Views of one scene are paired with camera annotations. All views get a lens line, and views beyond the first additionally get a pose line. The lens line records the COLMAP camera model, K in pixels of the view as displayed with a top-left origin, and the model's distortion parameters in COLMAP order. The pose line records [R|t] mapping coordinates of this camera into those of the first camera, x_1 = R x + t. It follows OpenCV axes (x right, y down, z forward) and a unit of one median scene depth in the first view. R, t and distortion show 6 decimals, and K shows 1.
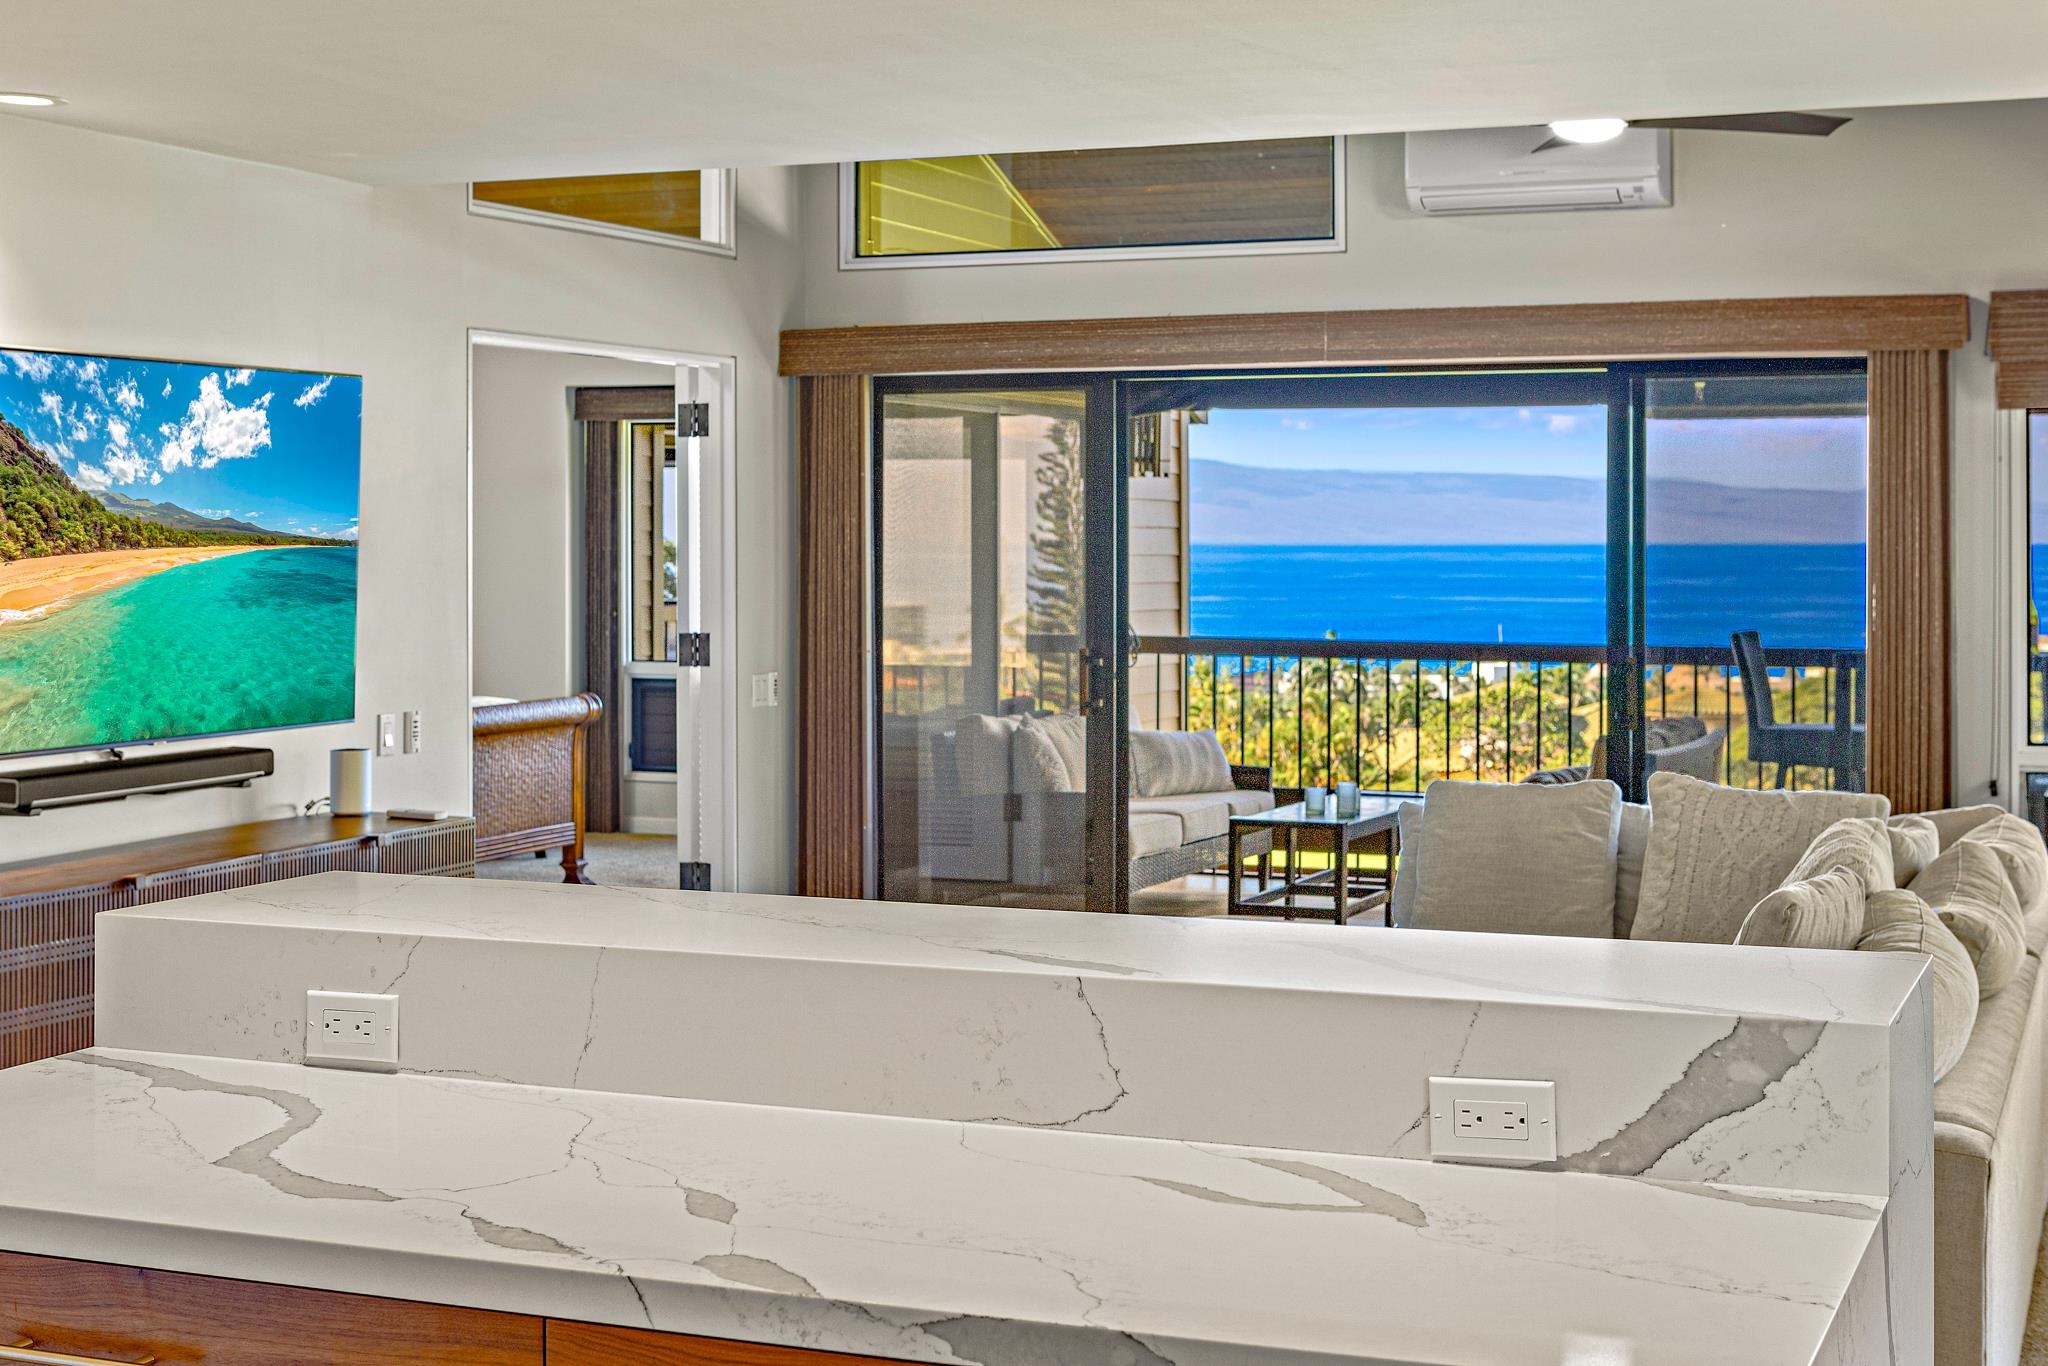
lens RADIAL K [[2874.3, 0, 1069.9], [0, 2874.3, 527.0], [0, 0, 1]] dist [-0.018867, 0.000000]
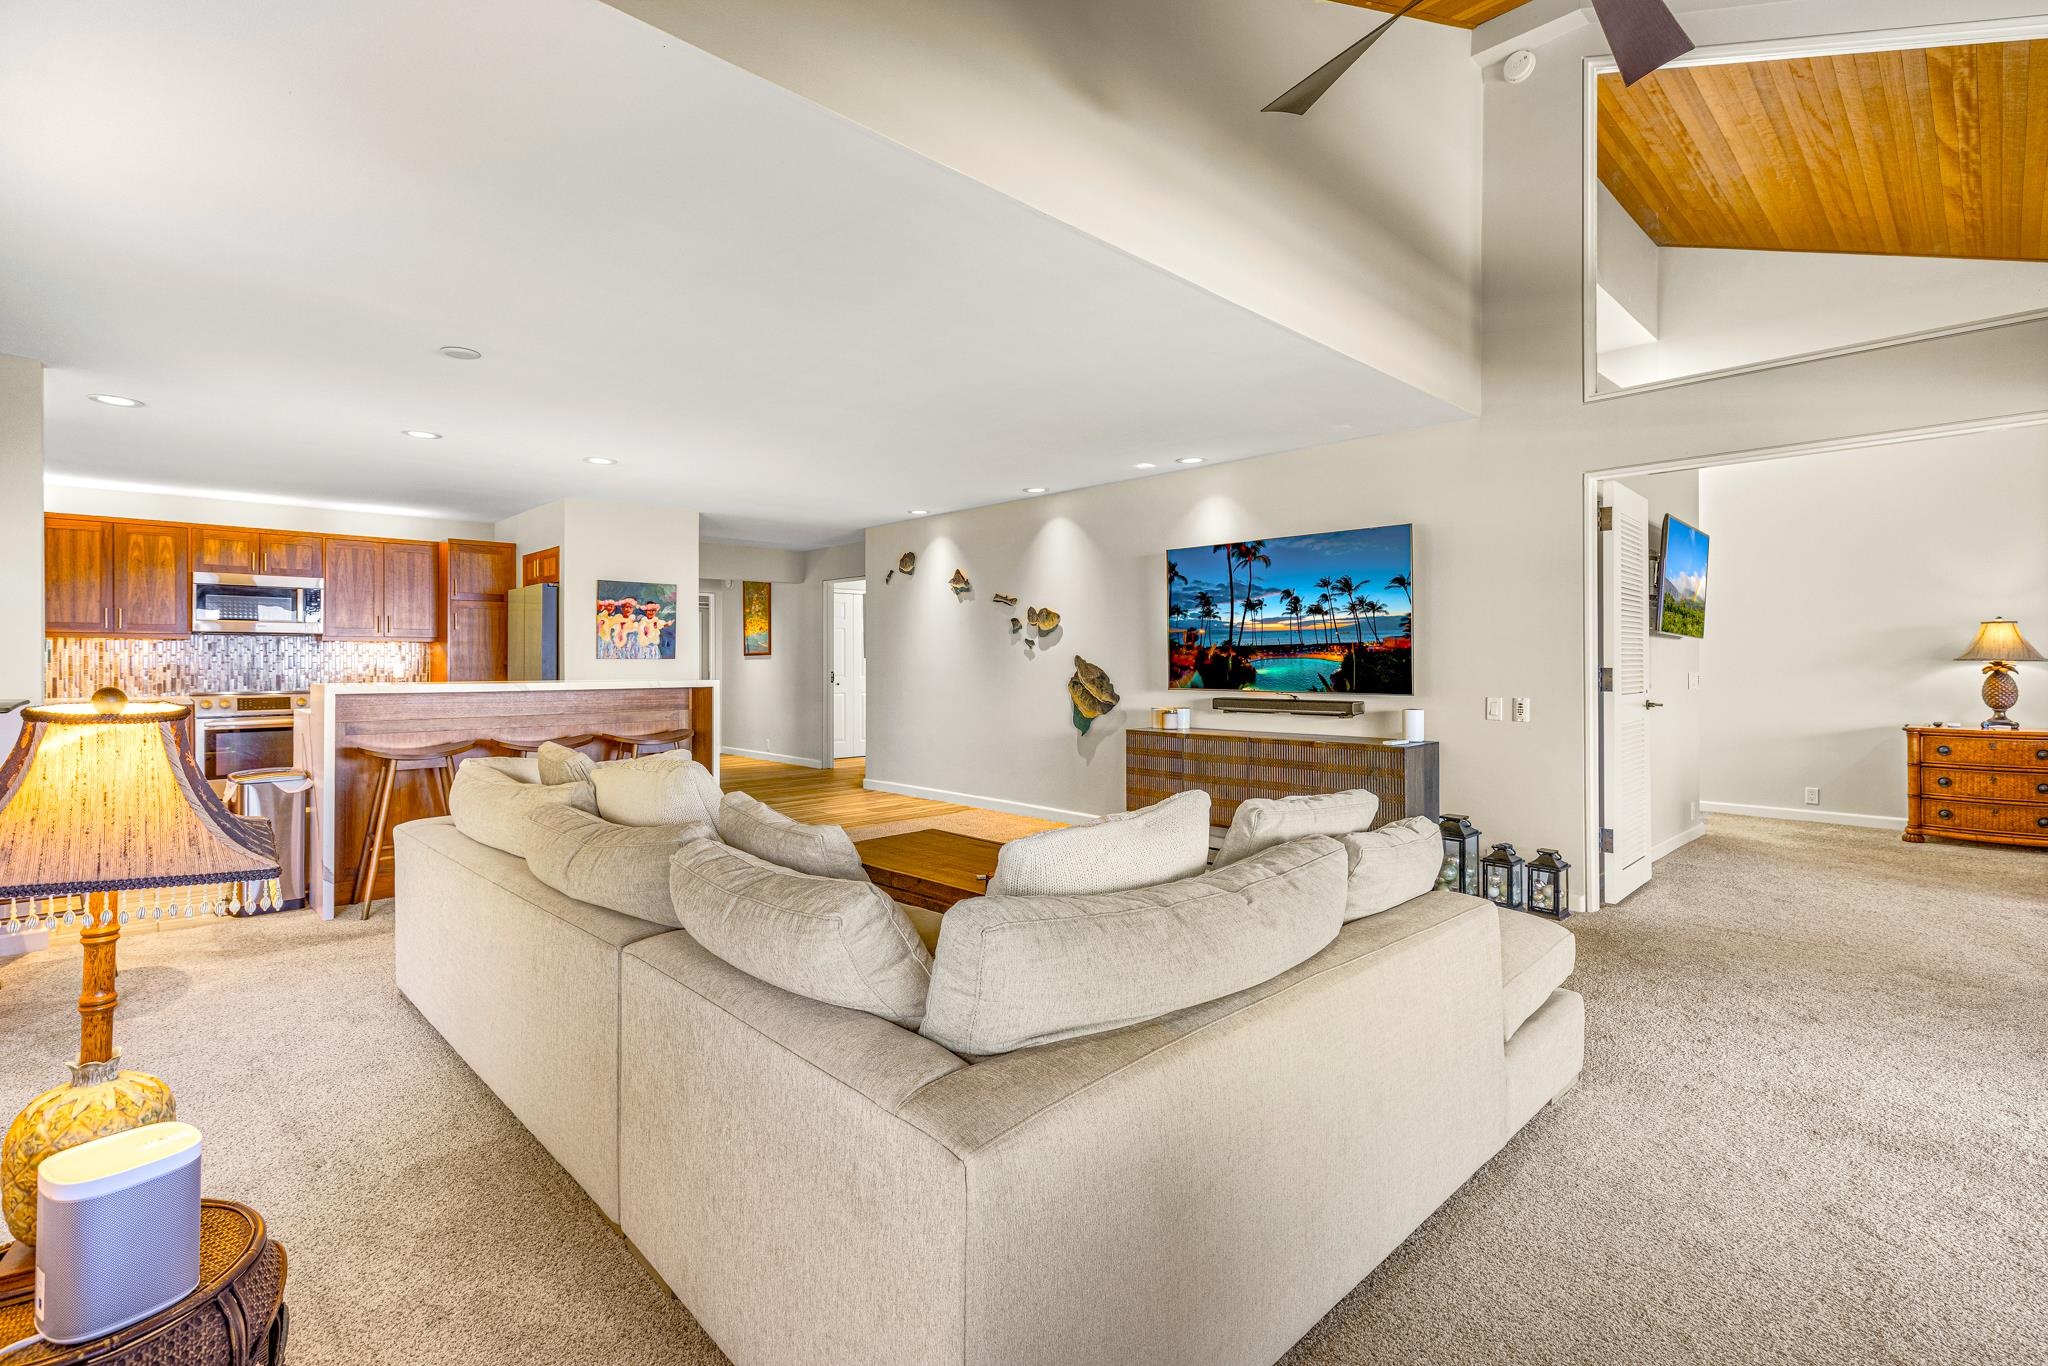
lens RADIAL K [[931.2, 0, 1021.3], [0, 931.2, 661.7], [0, 0, 1]] dist [0.005213, -0.001249]
pose [[-0.419628, -0.000542, -0.907696, 0.381379], [0.000991, 0.999999, -0.001055, 0.037015], [0.907696, -0.001342, -0.419627, 0.851598]]
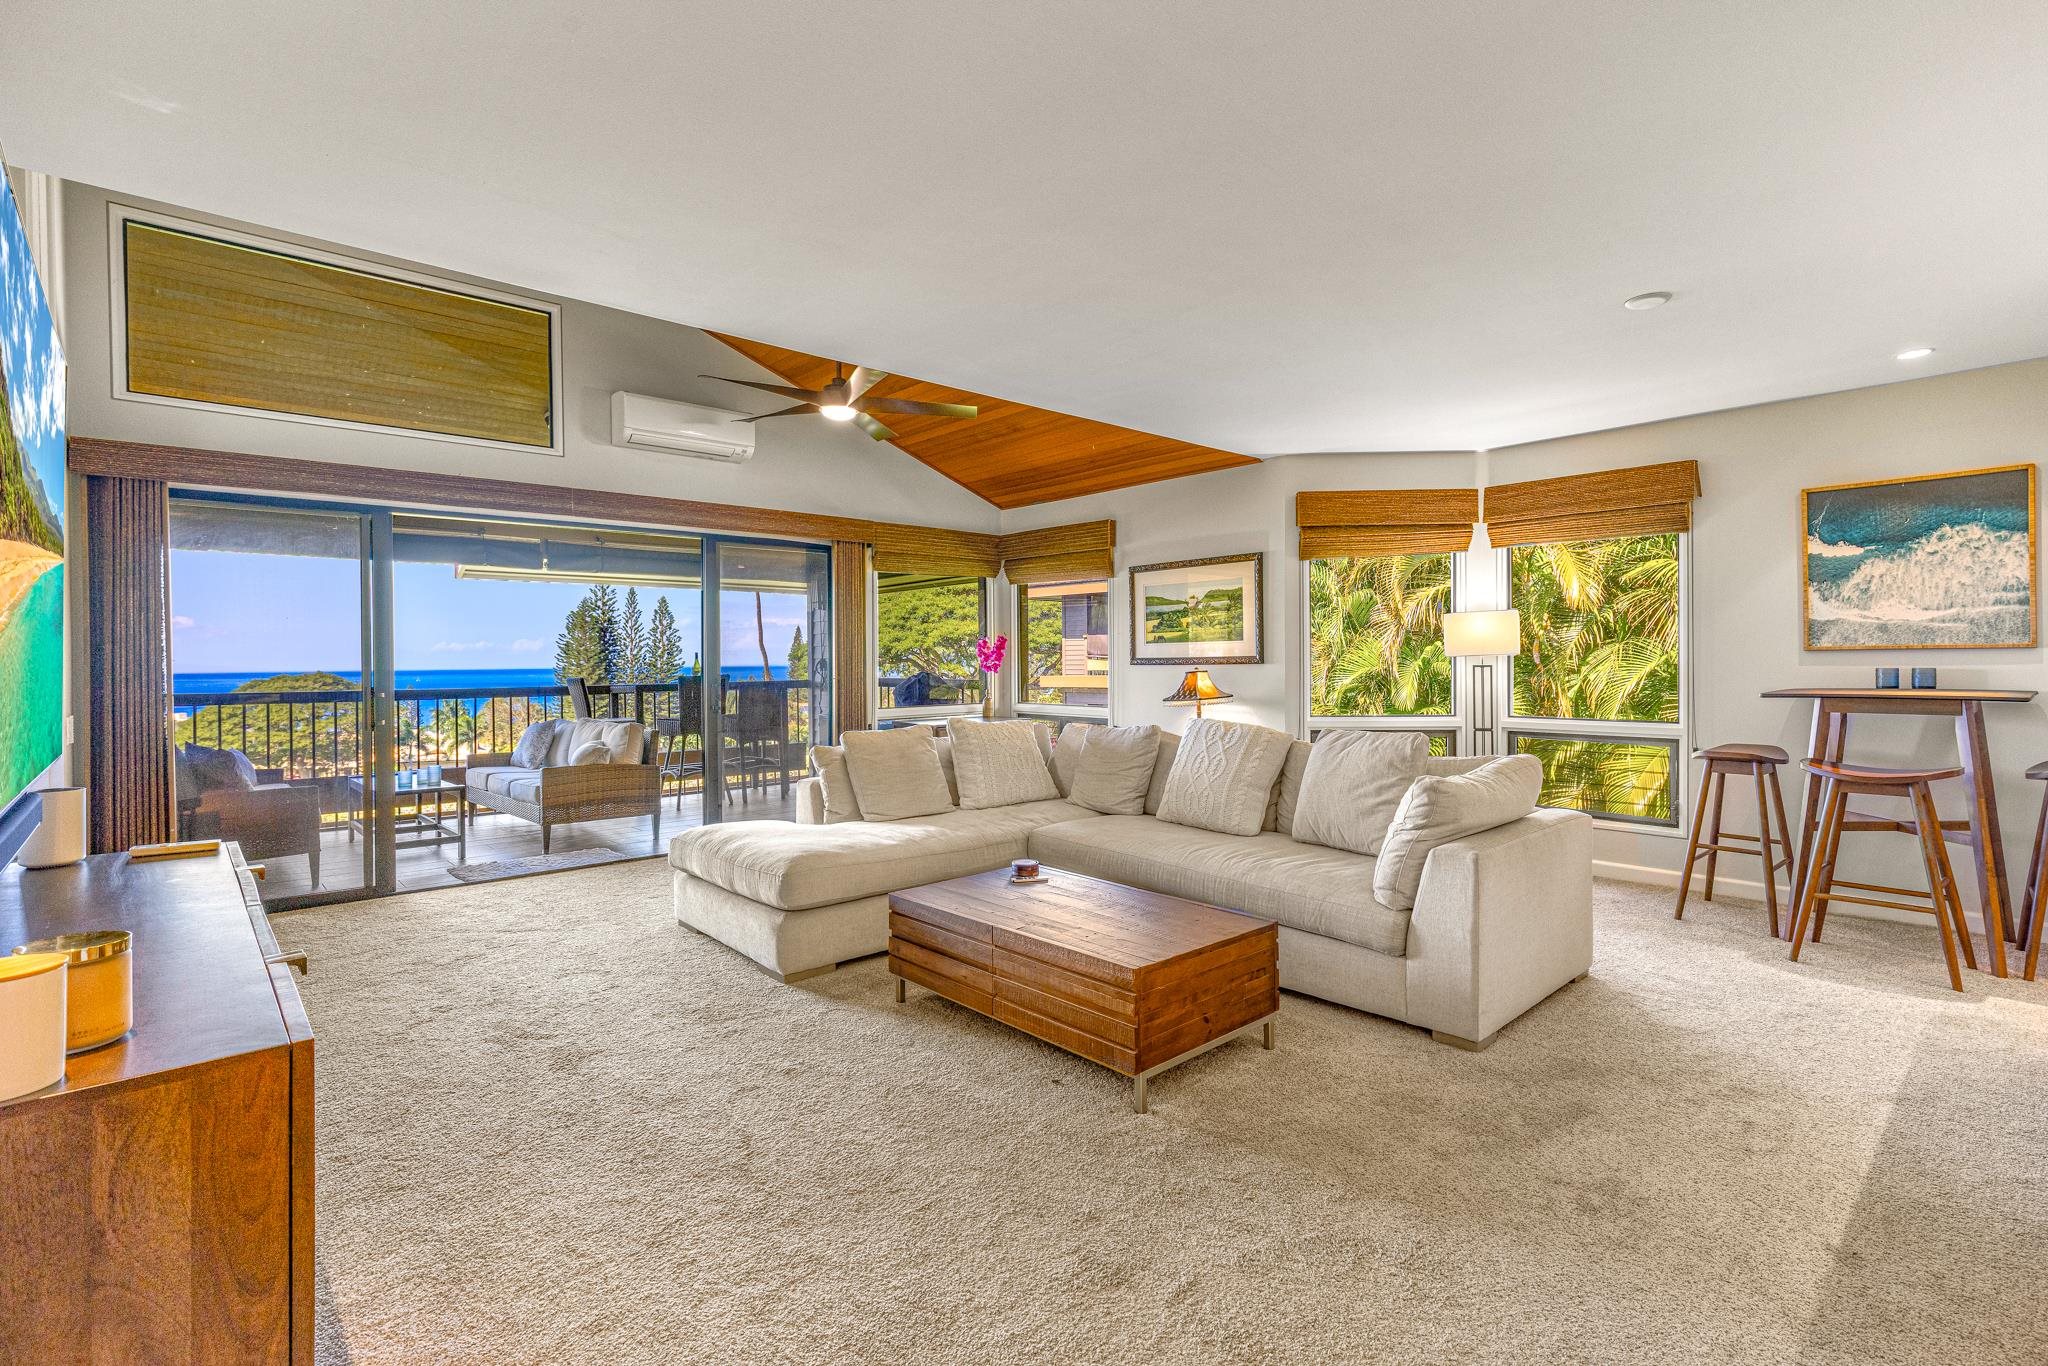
lens RADIAL K [[931.2, 0, 1067.4], [0, 931.2, 664.2], [0, 0, 1]] dist [0.005213, -0.001249]
pose [[0.427378, -0.007910, 0.904038, -0.307376], [0.007840, 0.999957, 0.005044, 0.033802], [-0.904039, 0.004932, 0.427421, 0.498374]]
